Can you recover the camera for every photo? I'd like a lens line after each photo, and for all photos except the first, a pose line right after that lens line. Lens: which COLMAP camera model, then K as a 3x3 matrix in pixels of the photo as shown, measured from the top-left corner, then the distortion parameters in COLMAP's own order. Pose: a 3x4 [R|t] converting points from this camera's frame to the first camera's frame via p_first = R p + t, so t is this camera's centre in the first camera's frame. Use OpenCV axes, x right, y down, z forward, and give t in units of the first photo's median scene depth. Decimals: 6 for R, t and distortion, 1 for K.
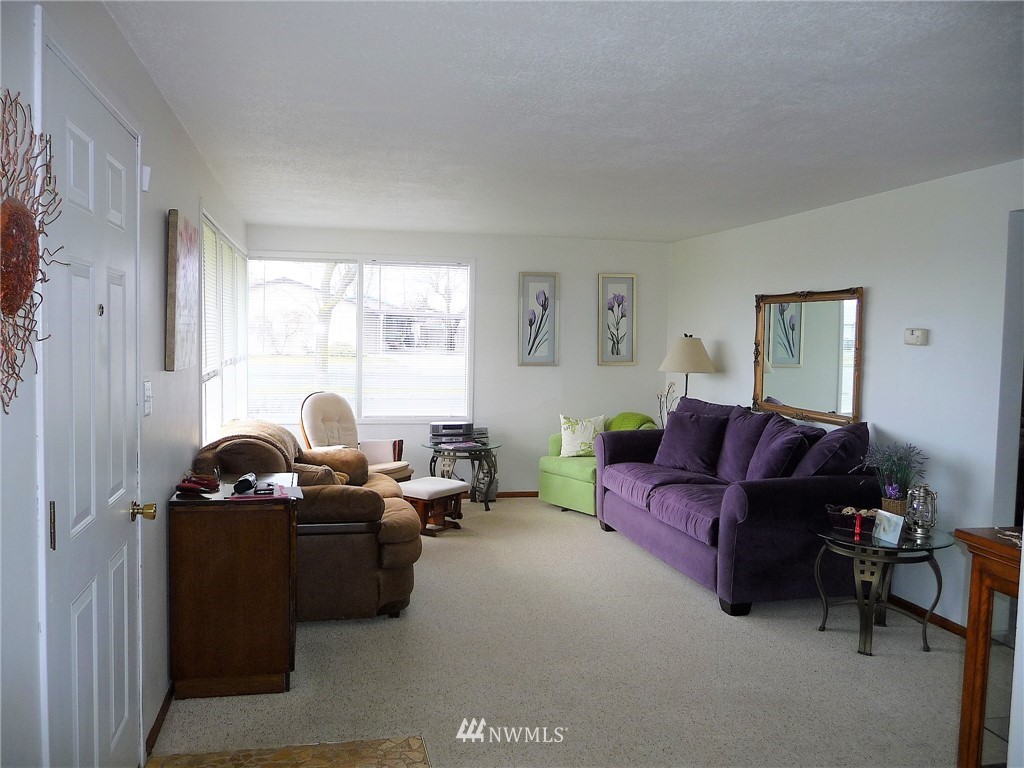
lens RADIAL K [[852.5, 0, 505.5], [0, 852.5, 380.4], [0, 0, 1]] dist [-0.043470, 0.052138]
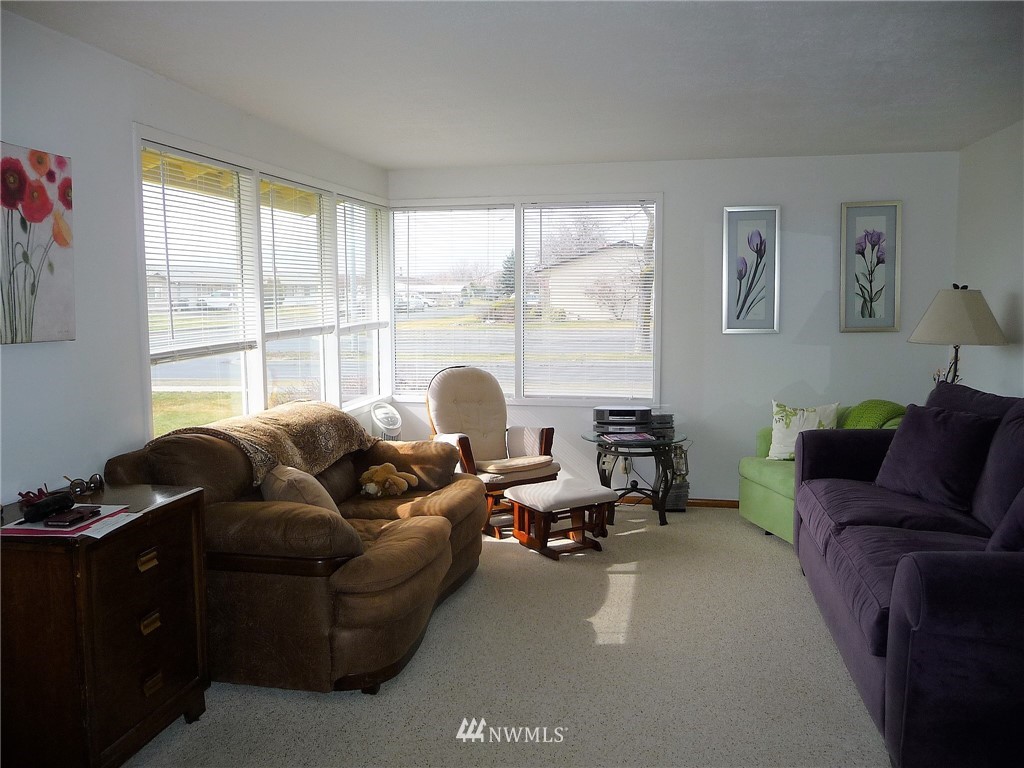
lens RADIAL K [[846.4, 0, 512.0], [0, 846.4, 384.0], [0, 0, 1]] dist [-0.011086, 0.007133]
pose [[0.911726, 0.021158, -0.410253, 0.161207], [-0.002602, 0.998950, 0.045736, -0.006711], [0.410790, -0.040631, 0.910824, 0.258369]]
